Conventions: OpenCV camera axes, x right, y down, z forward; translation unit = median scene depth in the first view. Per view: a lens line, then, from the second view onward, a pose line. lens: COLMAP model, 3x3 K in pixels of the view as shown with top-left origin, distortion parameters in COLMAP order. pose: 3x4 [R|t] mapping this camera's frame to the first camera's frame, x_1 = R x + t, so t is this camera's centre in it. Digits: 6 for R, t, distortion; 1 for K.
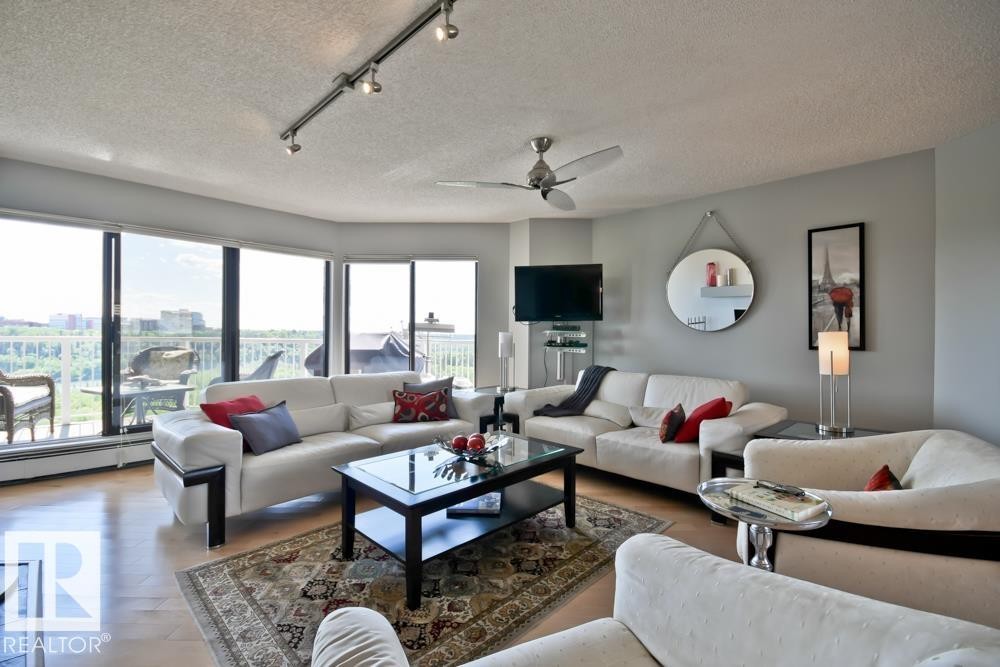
lens RADIAL K [[442.5, 0, 501.6], [0, 442.5, 333.6], [0, 0, 1]] dist [-0.003284, -0.000197]
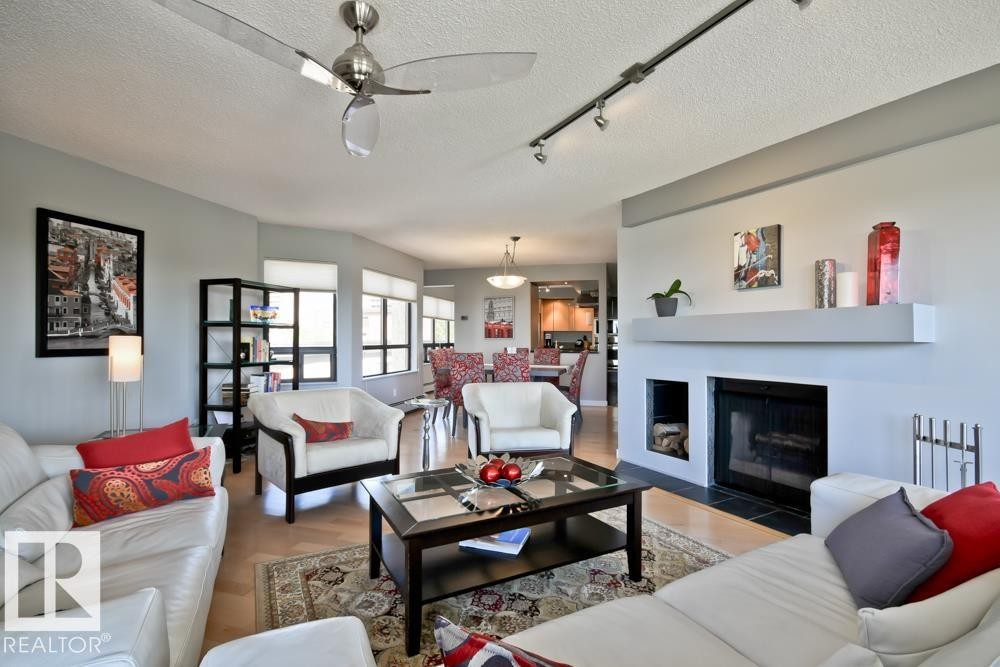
lens RADIAL K [[451.5, 0, 493.1], [0, 451.5, 338.7], [0, 0, 1]] dist [-0.010939, -0.000284]
pose [[-0.951608, -0.005949, 0.307257, -0.172175], [-0.007205, 0.999970, -0.002955, -0.001451], [-0.307231, -0.005026, -0.951622, 0.975391]]
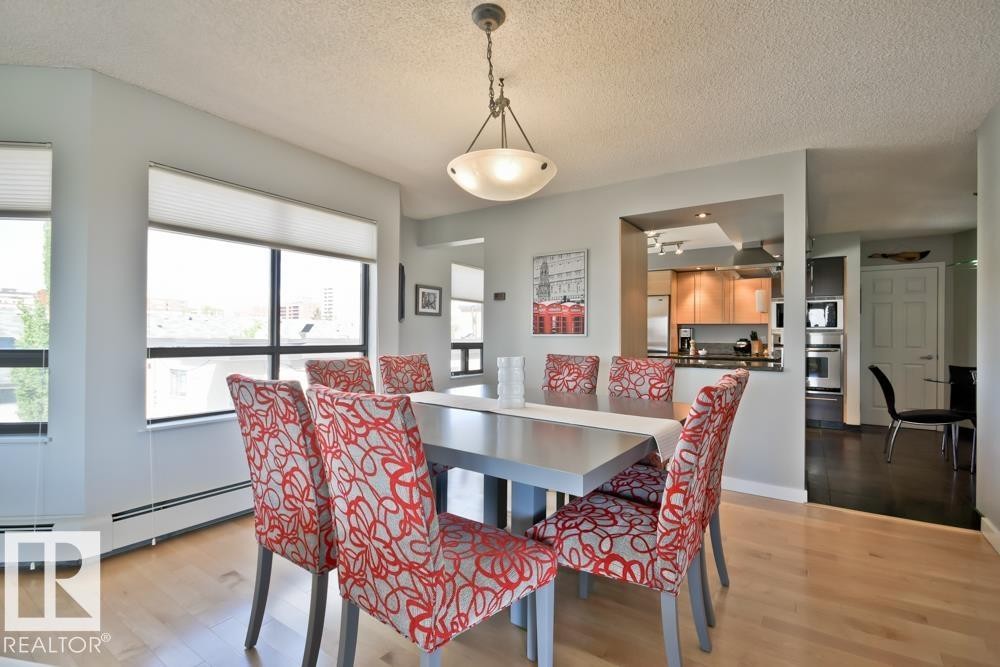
lens RADIAL K [[460.0, 0, 501.5], [0, 460.0, 335.2], [0, 0, 1]] dist [-0.002812, -0.000265]
pose [[-0.809409, -0.007896, 0.587192, -0.094207], [-0.013160, 0.999902, -0.004696, -0.001058], [-0.587098, -0.011529, -0.809434, 0.088396]]
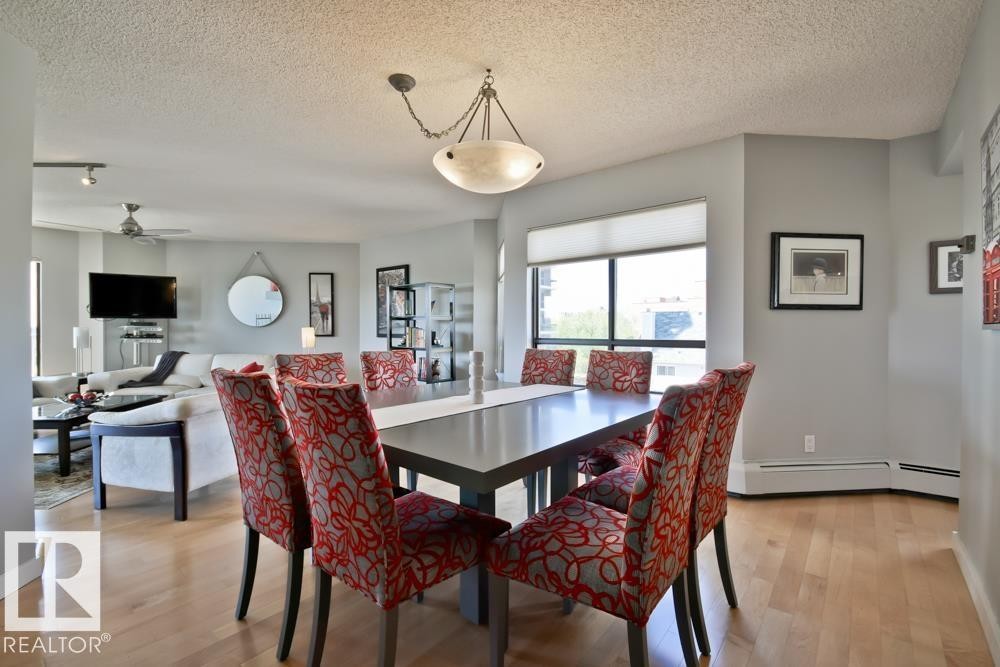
lens RADIAL K [[442.5, 0, 501.6], [0, 442.5, 333.6], [0, 0, 1]] dist [-0.003284, -0.000197]
pose [[0.644646, -0.011032, 0.764401, -0.169878], [0.000695, 0.999904, 0.013844, -0.001294], [-0.764481, -0.008393, 0.644592, -0.652350]]
